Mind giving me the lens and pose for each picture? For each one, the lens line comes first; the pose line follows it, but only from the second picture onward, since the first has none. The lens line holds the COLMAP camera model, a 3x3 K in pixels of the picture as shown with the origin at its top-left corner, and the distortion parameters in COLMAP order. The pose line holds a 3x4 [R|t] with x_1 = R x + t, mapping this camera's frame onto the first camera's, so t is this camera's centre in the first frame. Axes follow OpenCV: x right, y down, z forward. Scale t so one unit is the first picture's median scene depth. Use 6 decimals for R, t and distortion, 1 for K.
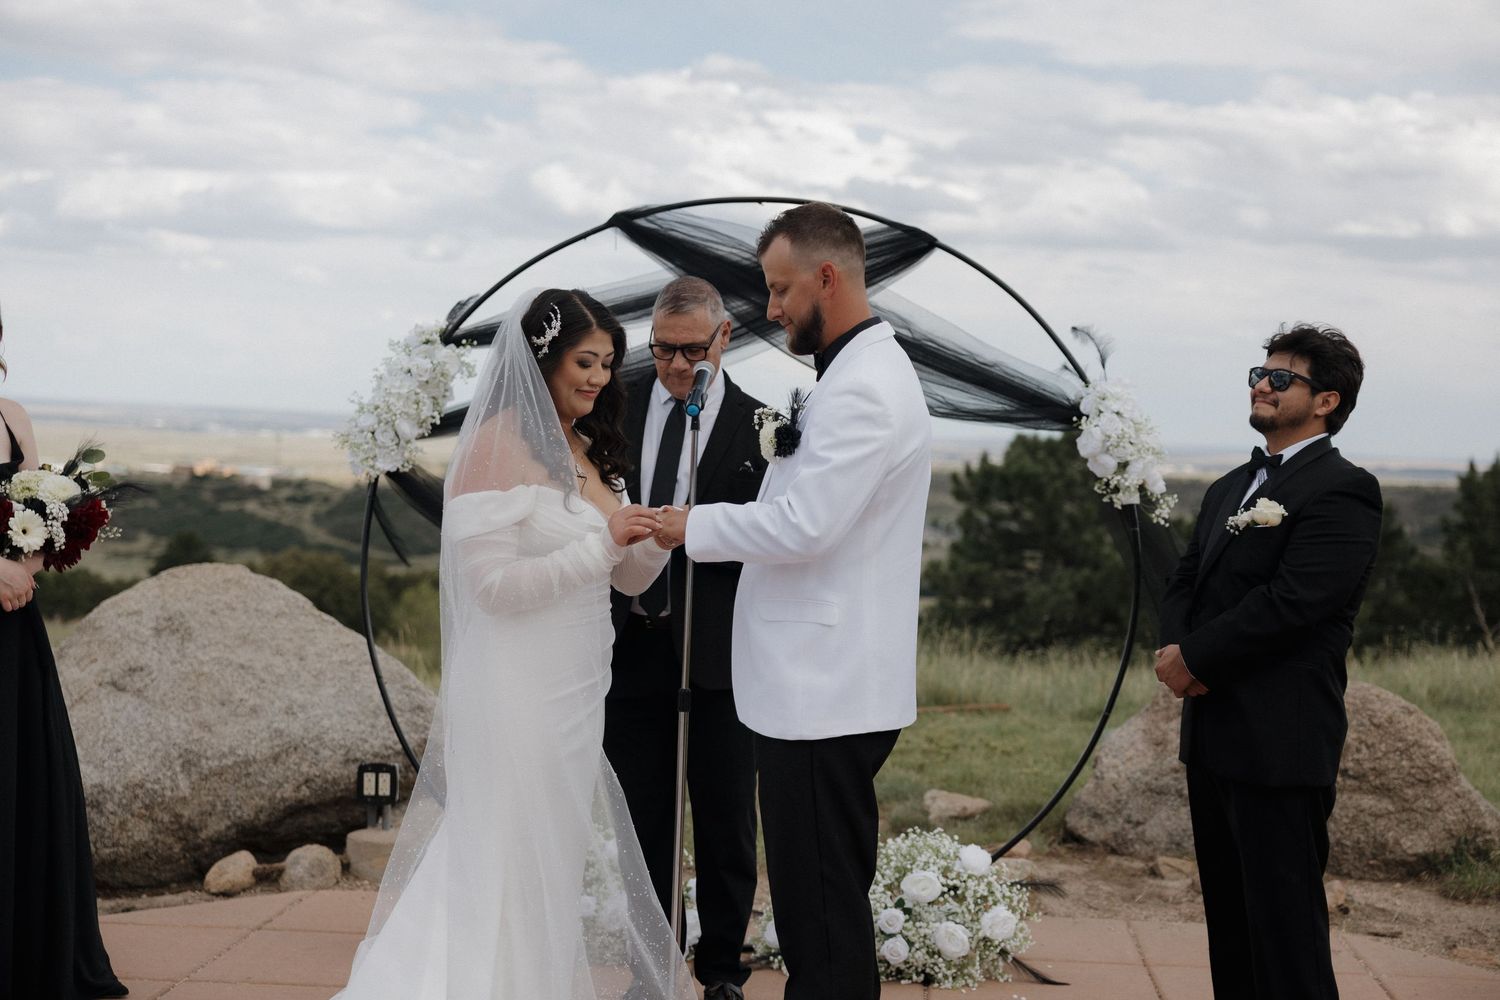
lens RADIAL K [[2235.4, 0, 750.0], [0, 2235.4, 500.0], [0, 0, 1]] dist [-0.211395, -0.011554]
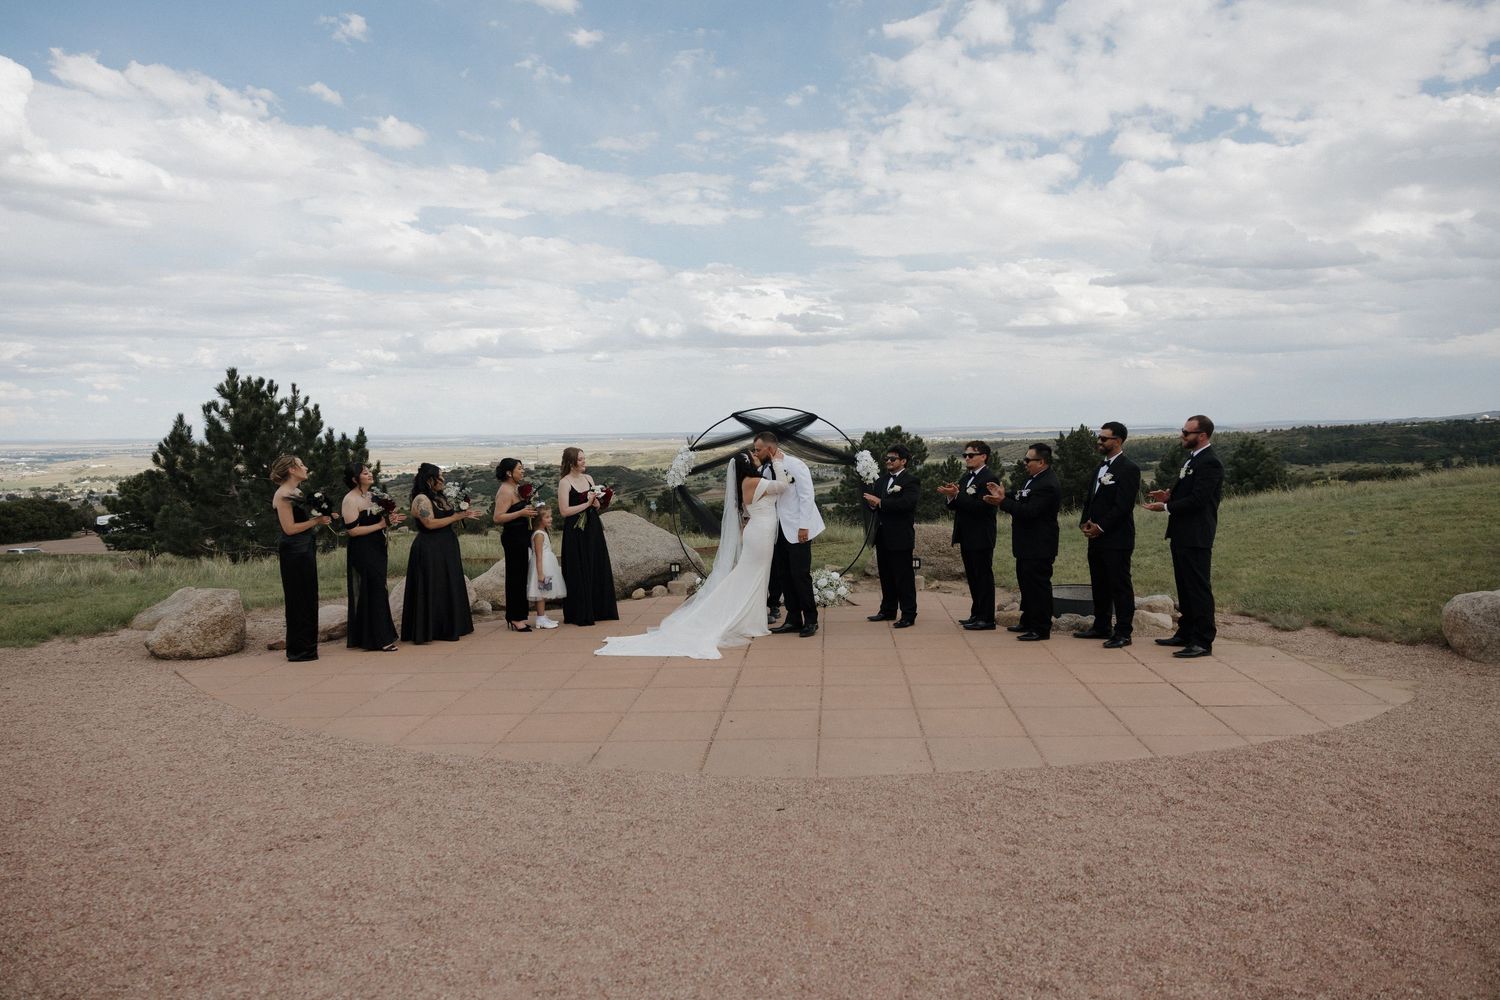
lens RADIAL K [[1008.4, 0, 750.0], [0, 1008.4, 500.0], [0, 0, 1]] dist [0.000370, 0.000674]
pose [[0.998485, -0.055007, 0.001597, -0.039679], [0.054910, 0.997802, 0.037086, -0.041055], [-0.003633, -0.036942, 0.999311, -0.681627]]
